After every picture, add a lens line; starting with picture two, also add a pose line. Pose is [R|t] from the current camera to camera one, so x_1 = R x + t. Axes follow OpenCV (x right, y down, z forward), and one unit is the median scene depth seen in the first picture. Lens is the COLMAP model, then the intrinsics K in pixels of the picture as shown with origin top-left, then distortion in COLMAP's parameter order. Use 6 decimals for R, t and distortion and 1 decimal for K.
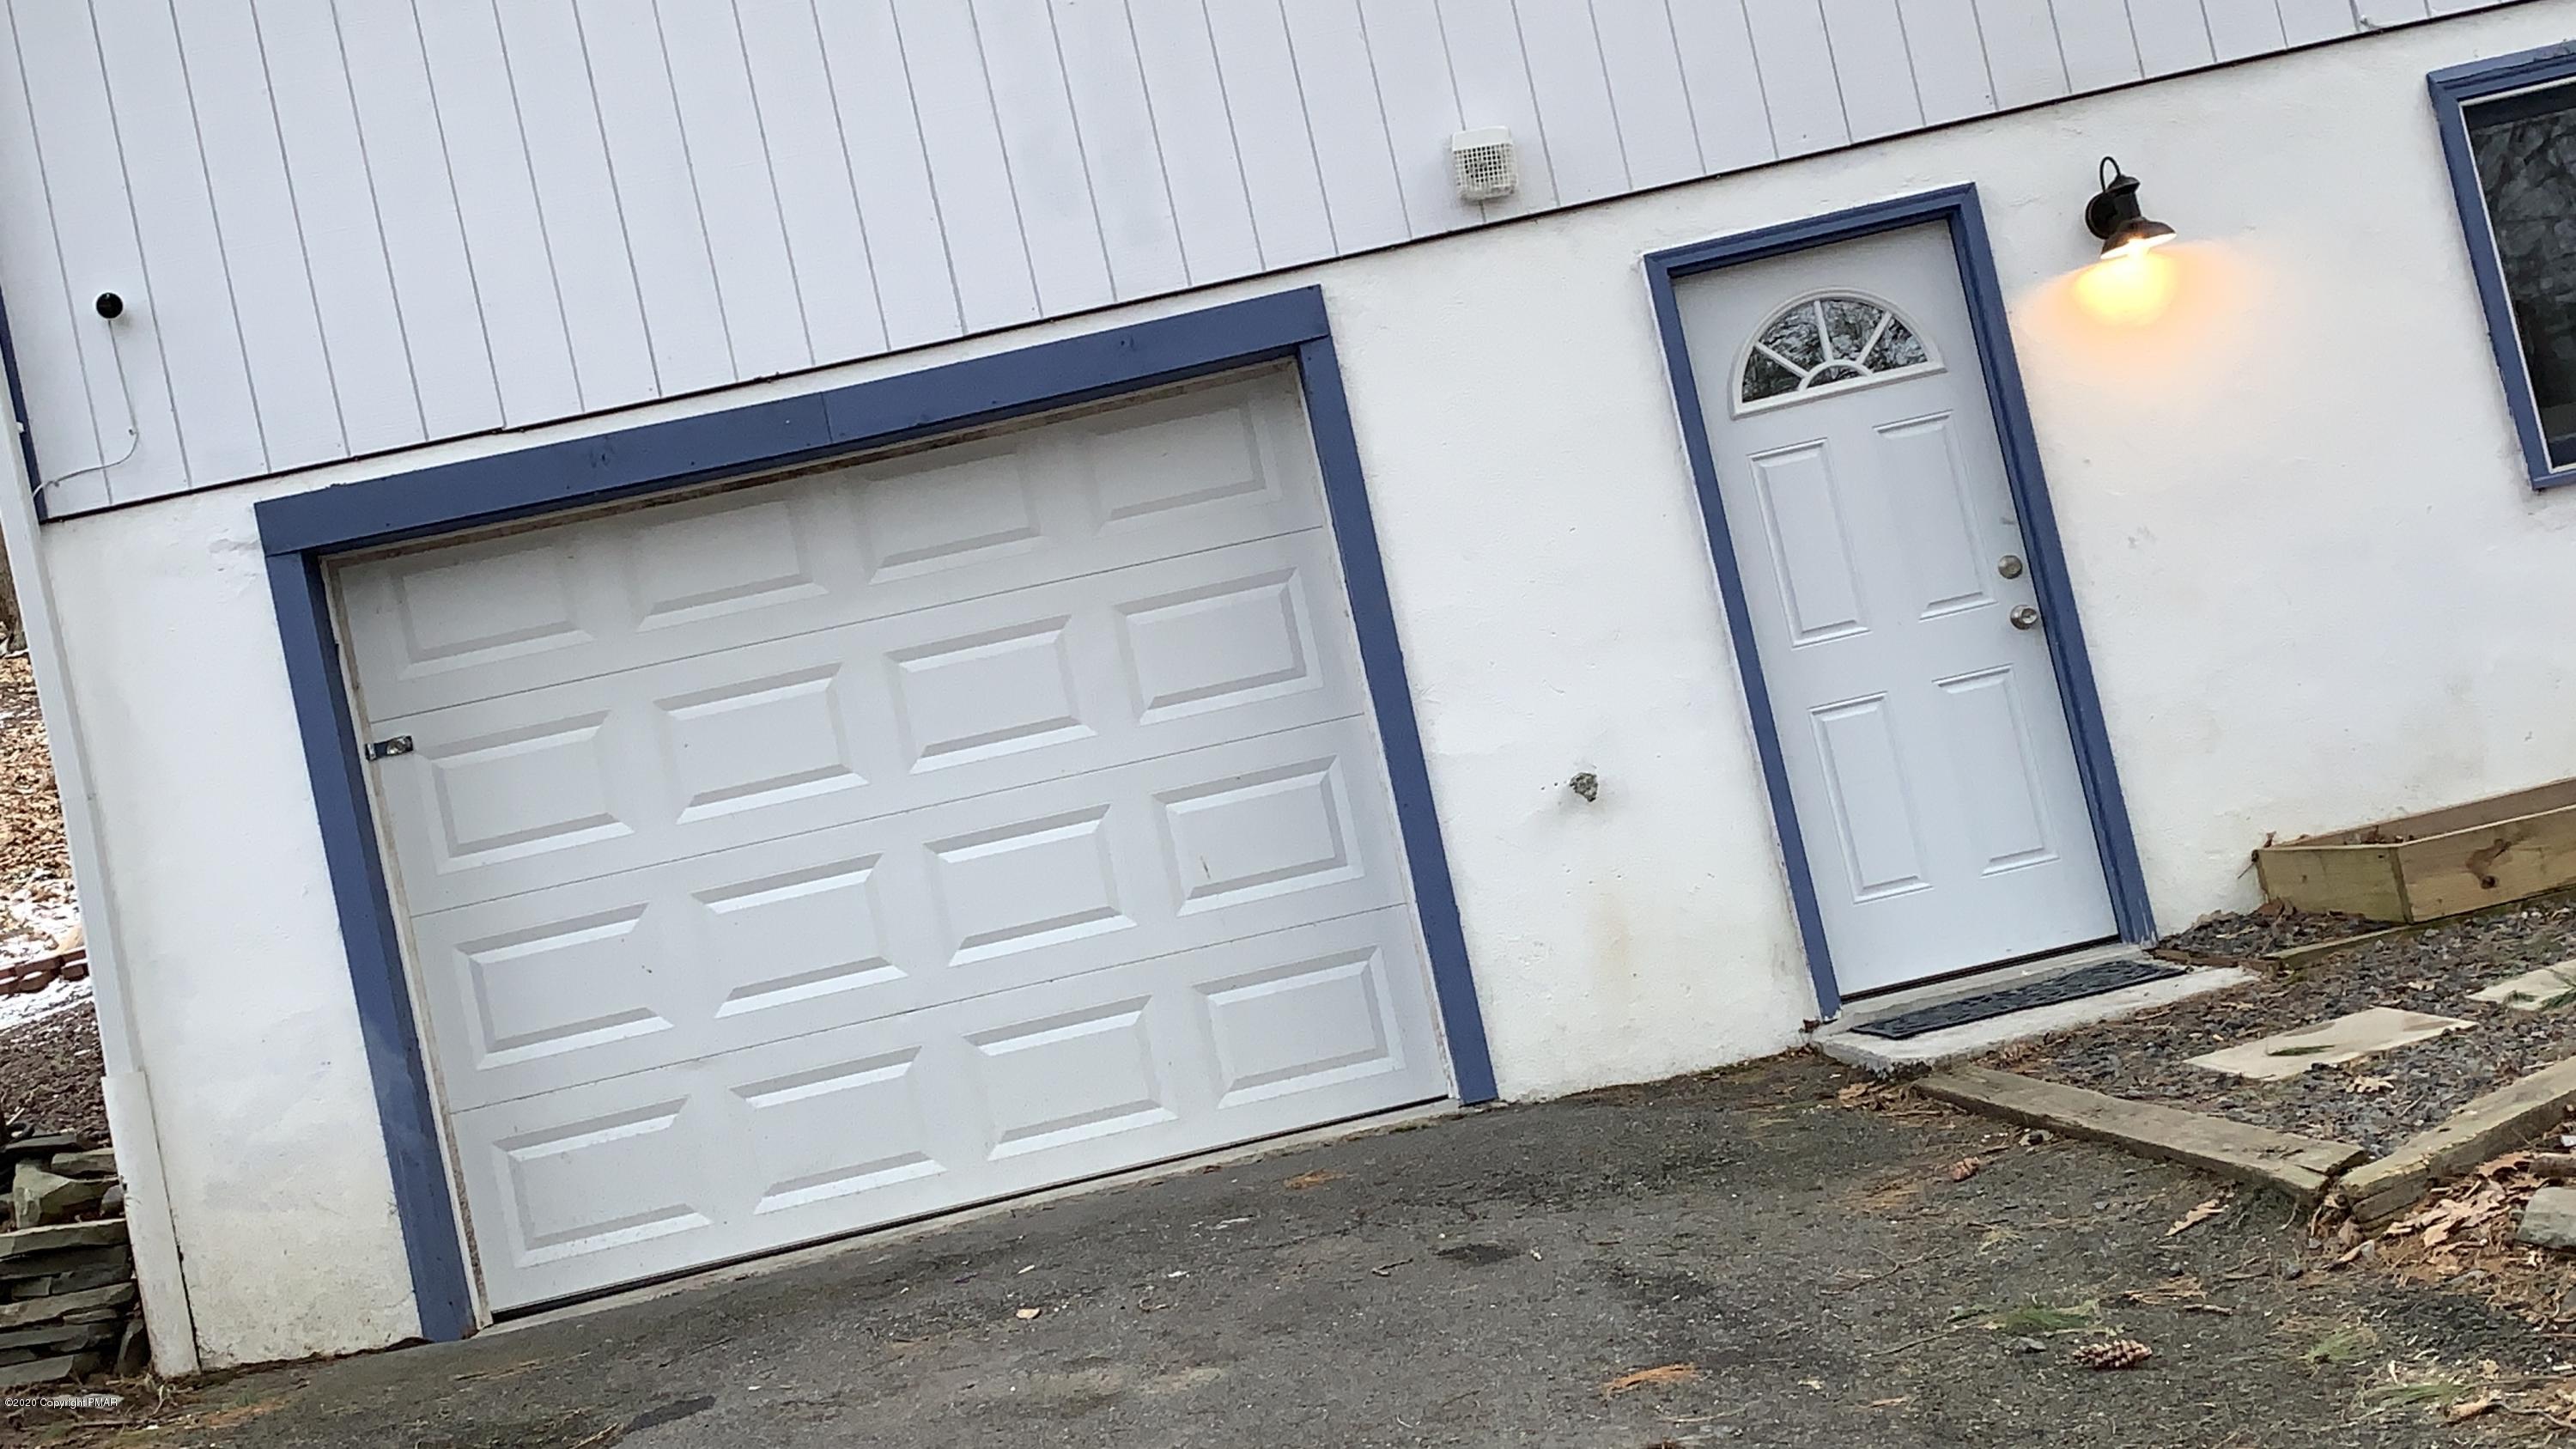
lens RADIAL K [[3210.6, 0, 1241.7], [0, 3210.6, 665.2], [0, 0, 1]] dist [0.128698, 0.000000]
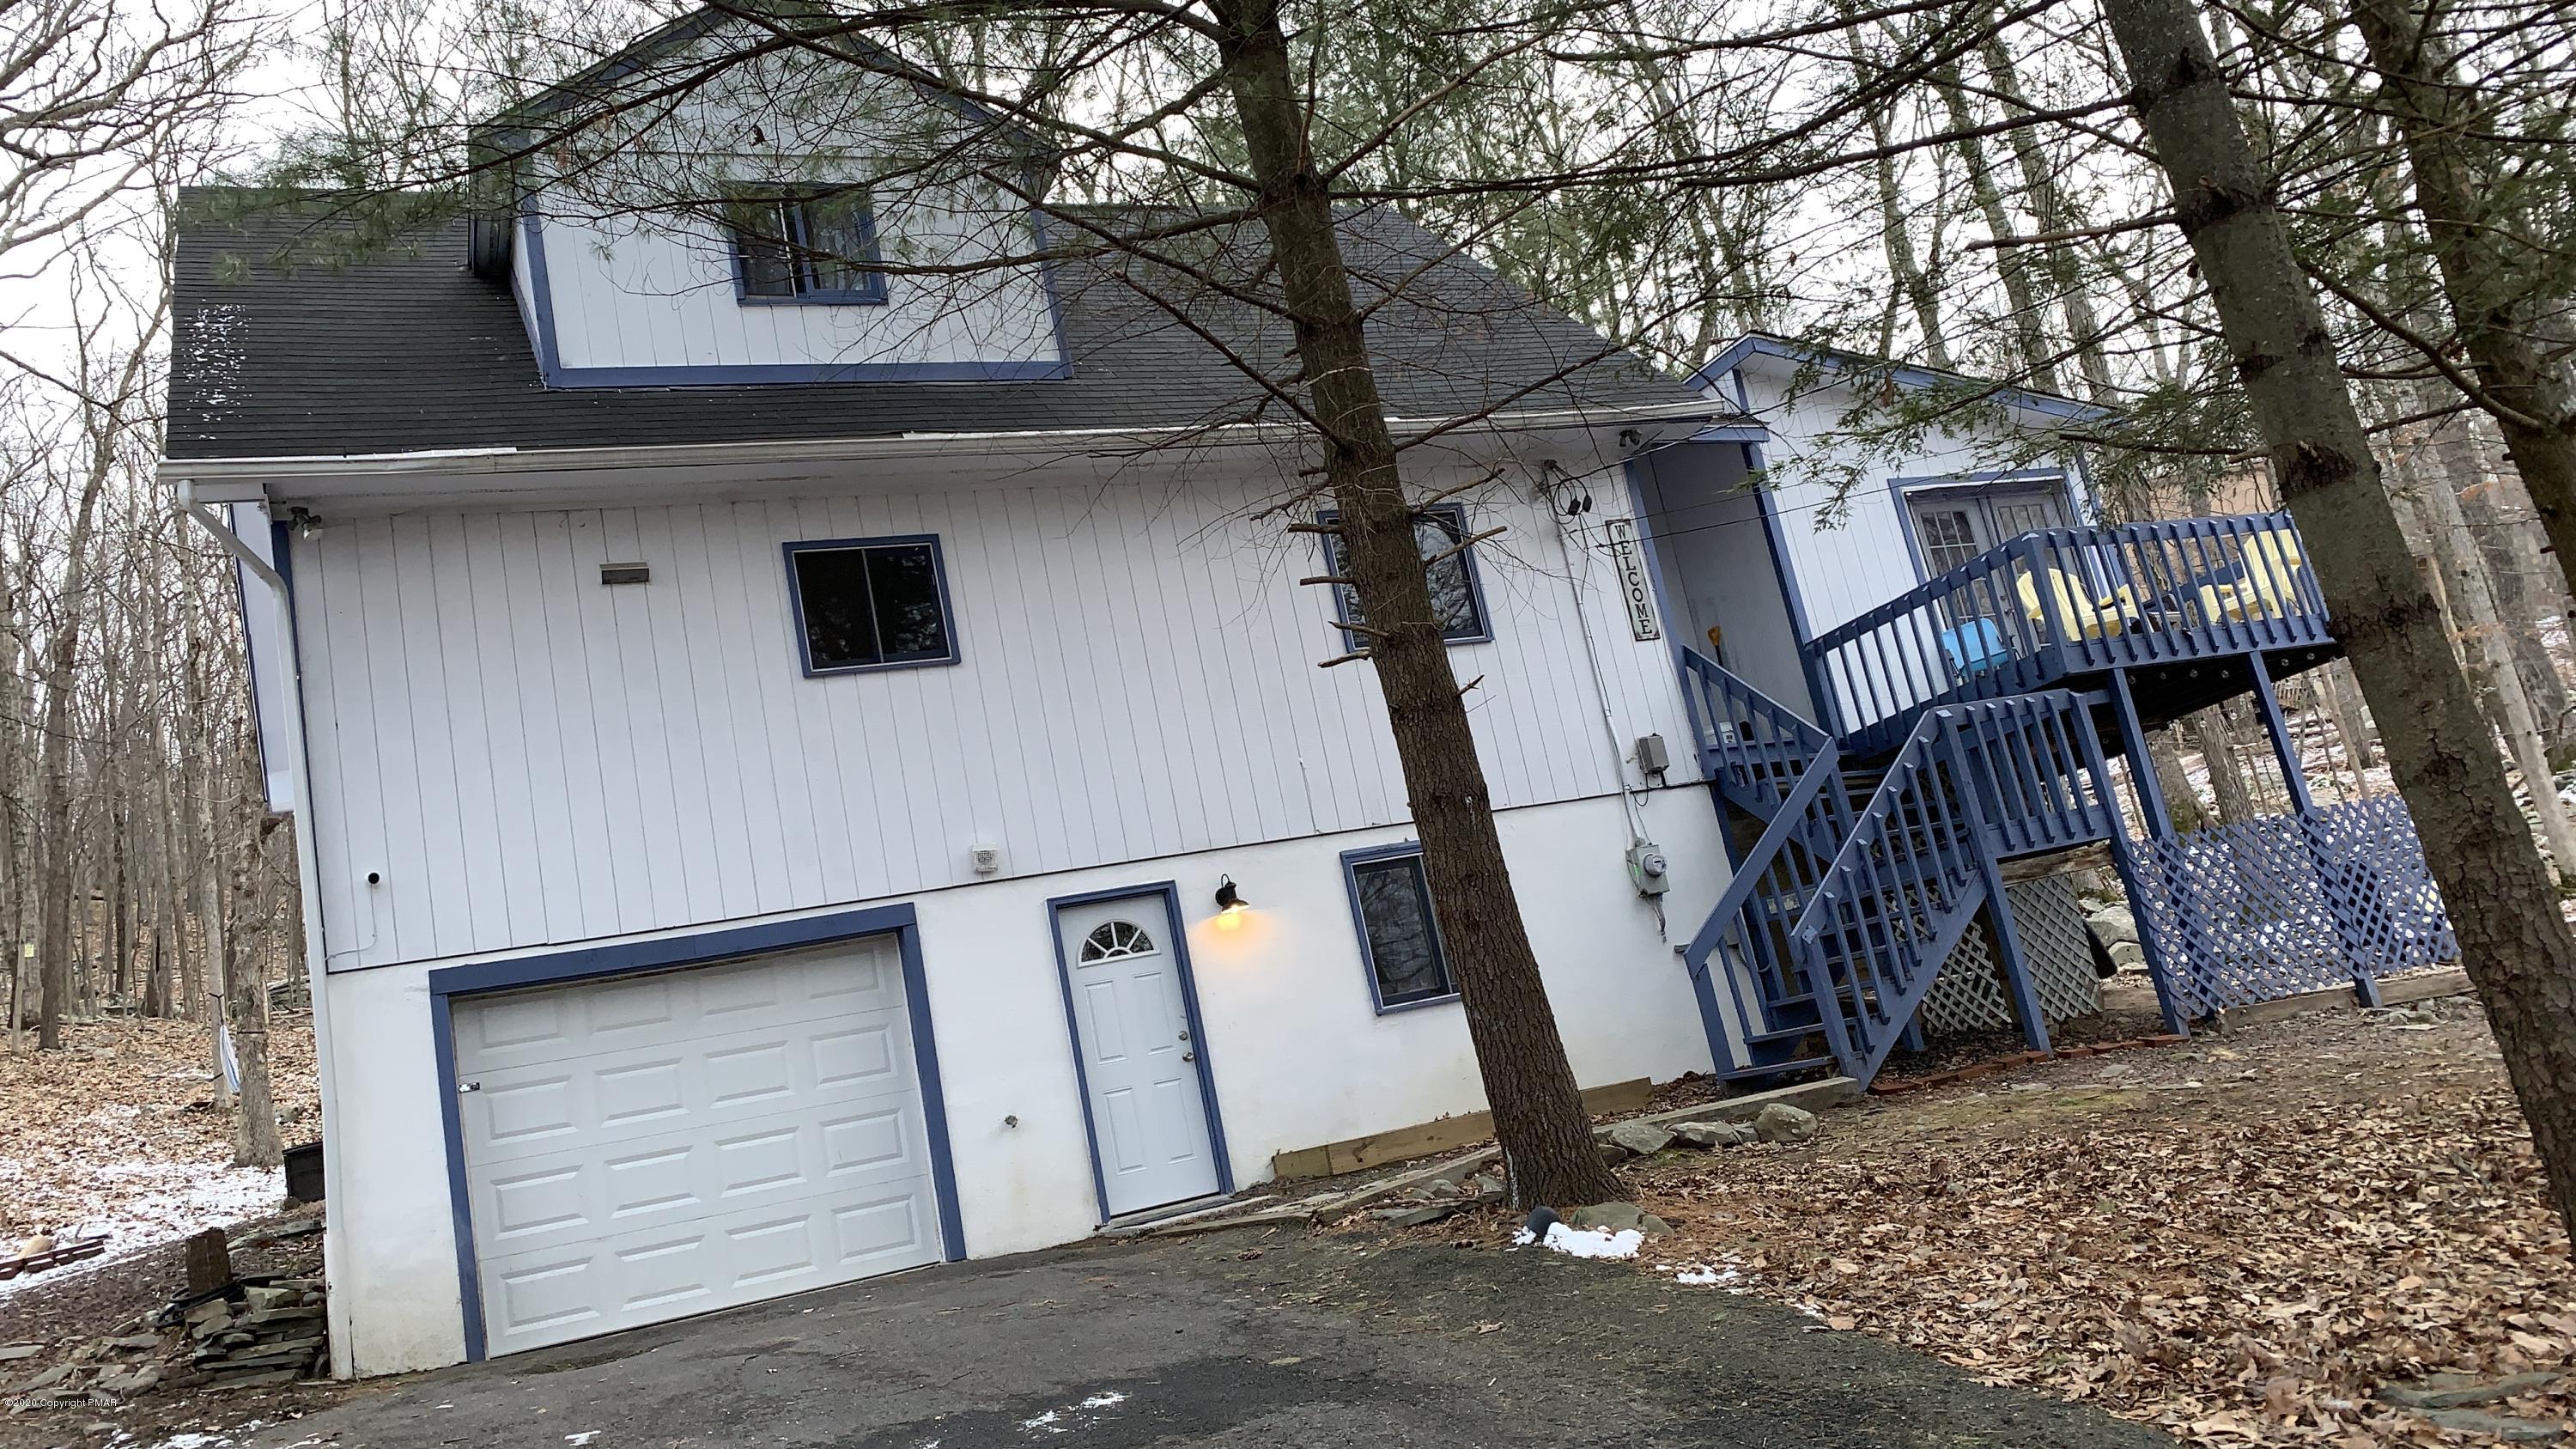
lens RADIAL K [[1991.5, 0, 1284.6], [0, 1991.5, 674.6], [0, 0, 1]] dist [0.011454, -0.005000]
pose [[0.946925, 0.098898, 0.305864, -0.181201], [-0.017433, 0.965896, -0.258342, 0.094926], [-0.320982, 0.239299, 0.916355, -0.479337]]
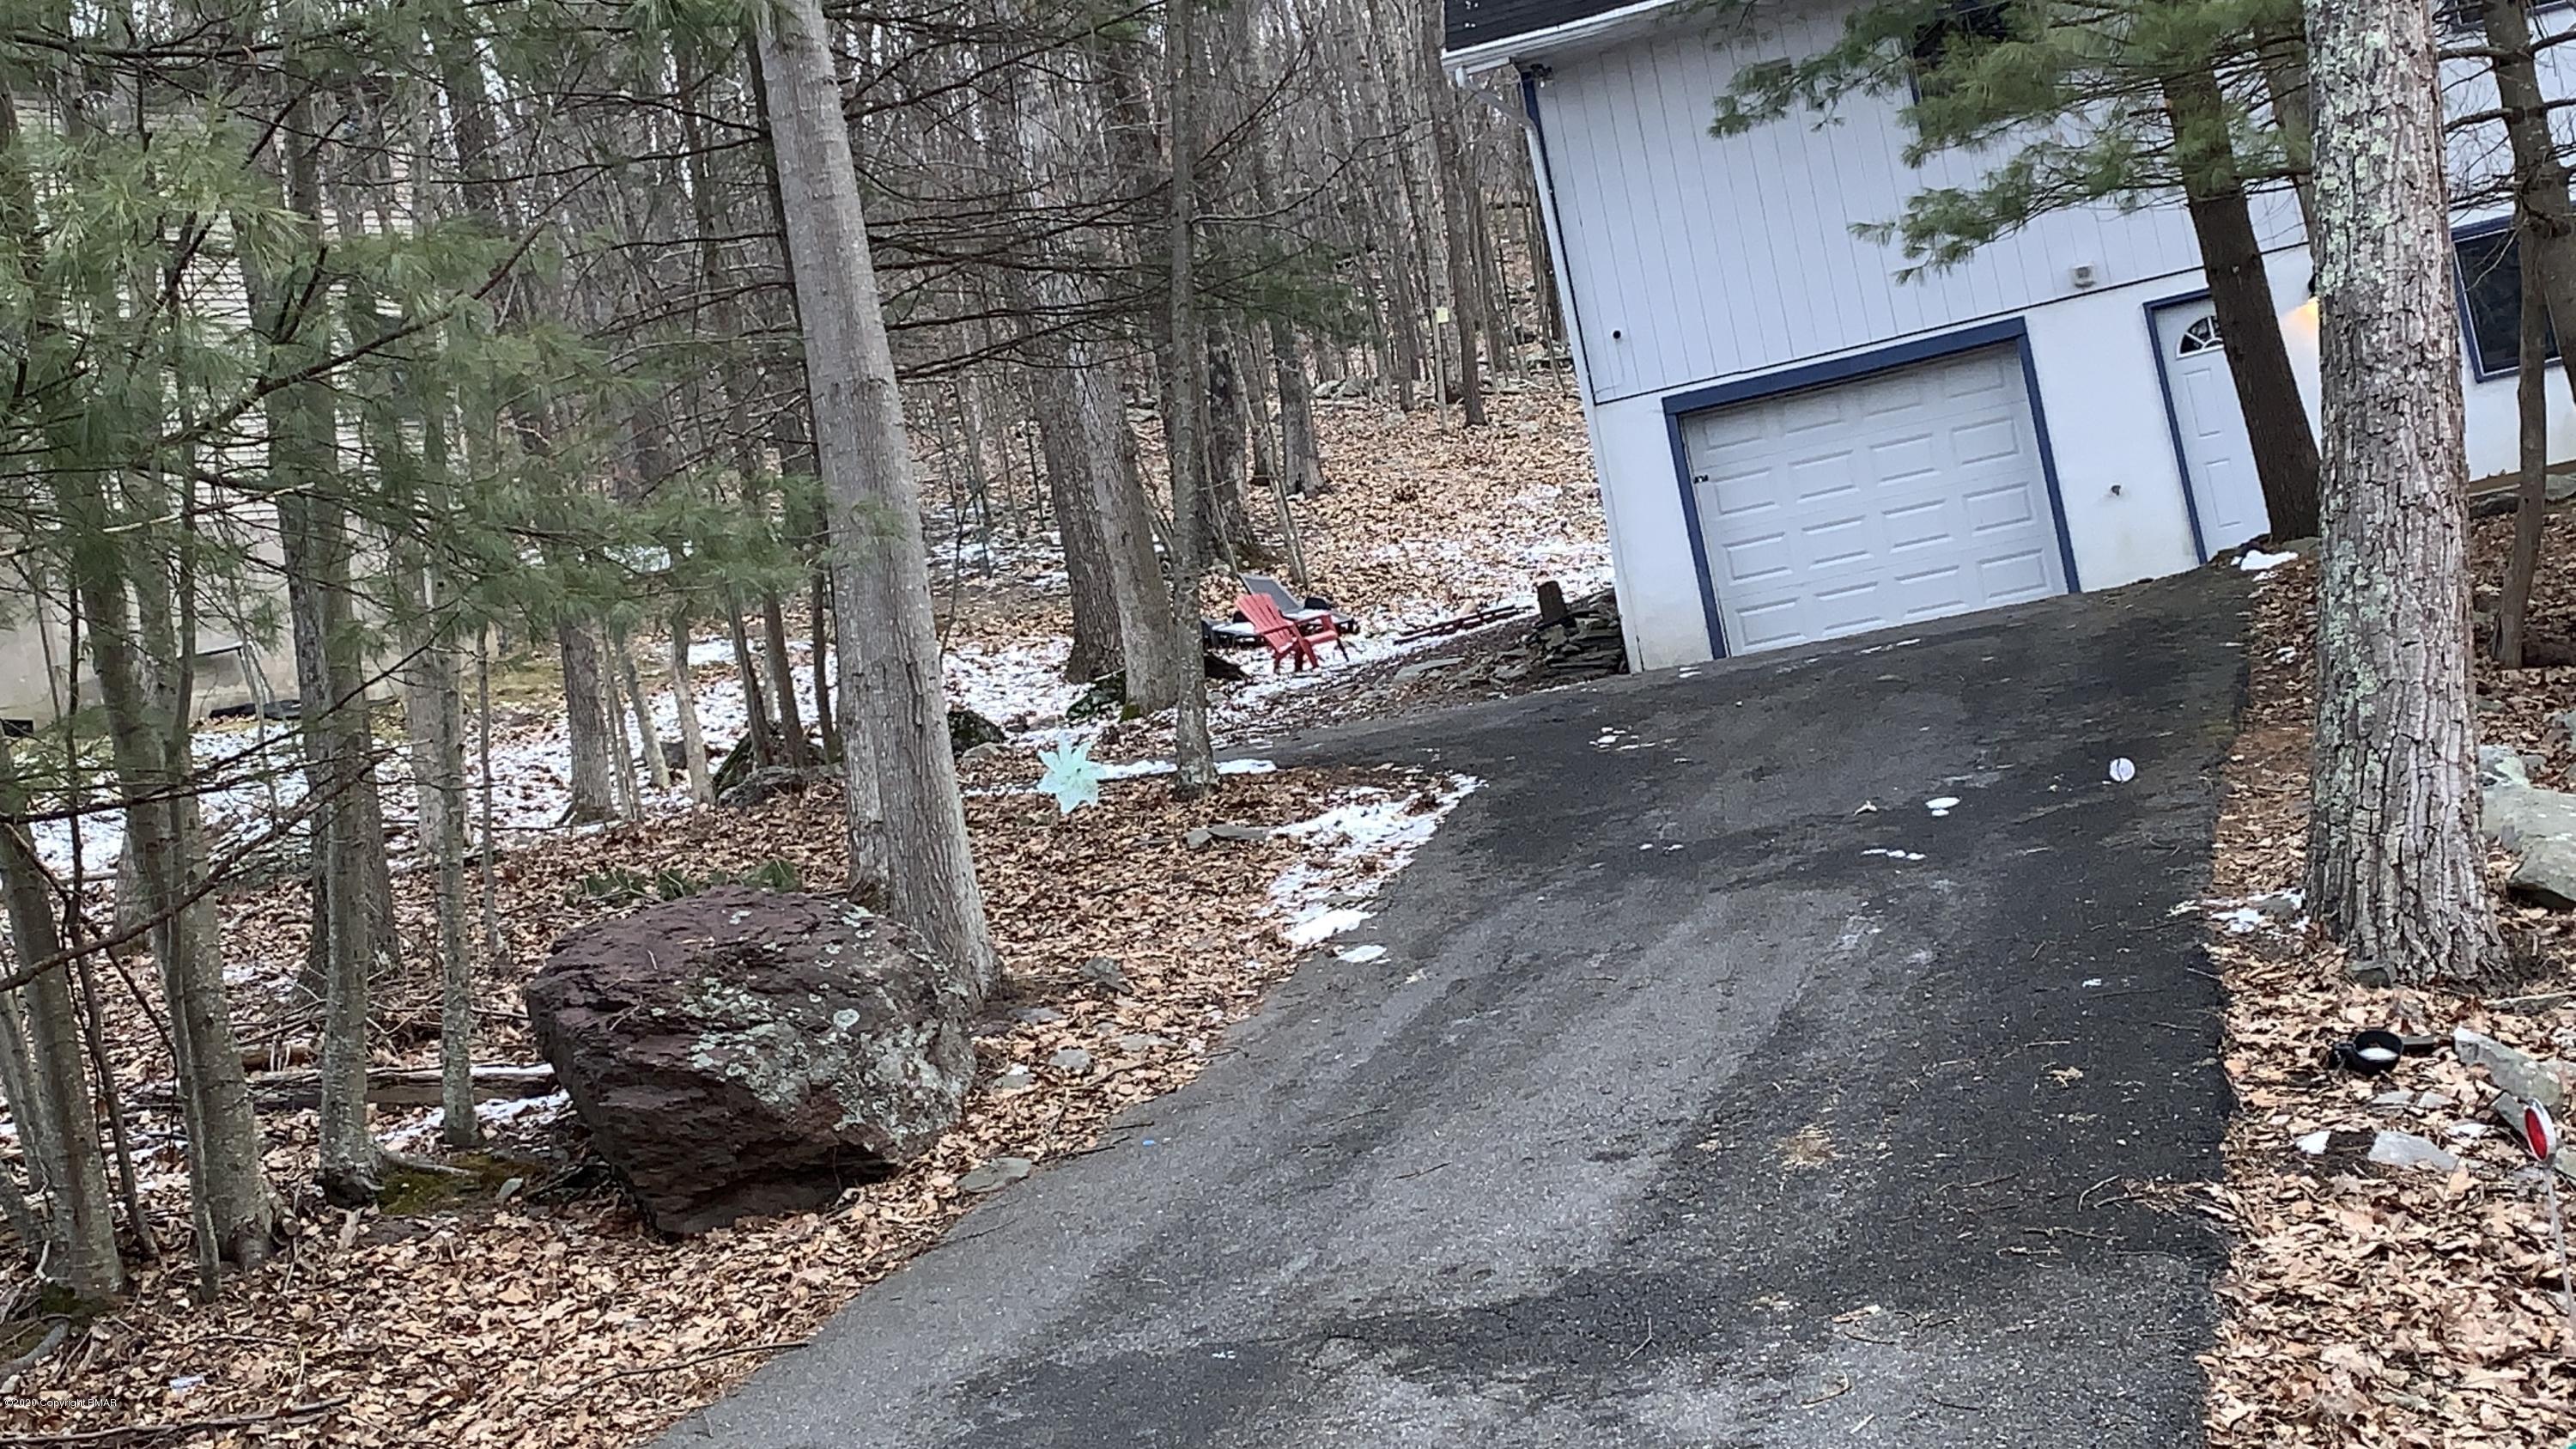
lens RADIAL K [[2611.3, 0, 1283.4], [0, 2611.3, 725.1], [0, 0, 1]] dist [-0.006071, 0.000000]
pose [[0.956929, 0.020506, -0.289597, 0.072683], [-0.003633, 0.998270, 0.058680, 0.112613], [0.290299, -0.055101, 0.955348, -1.437237]]
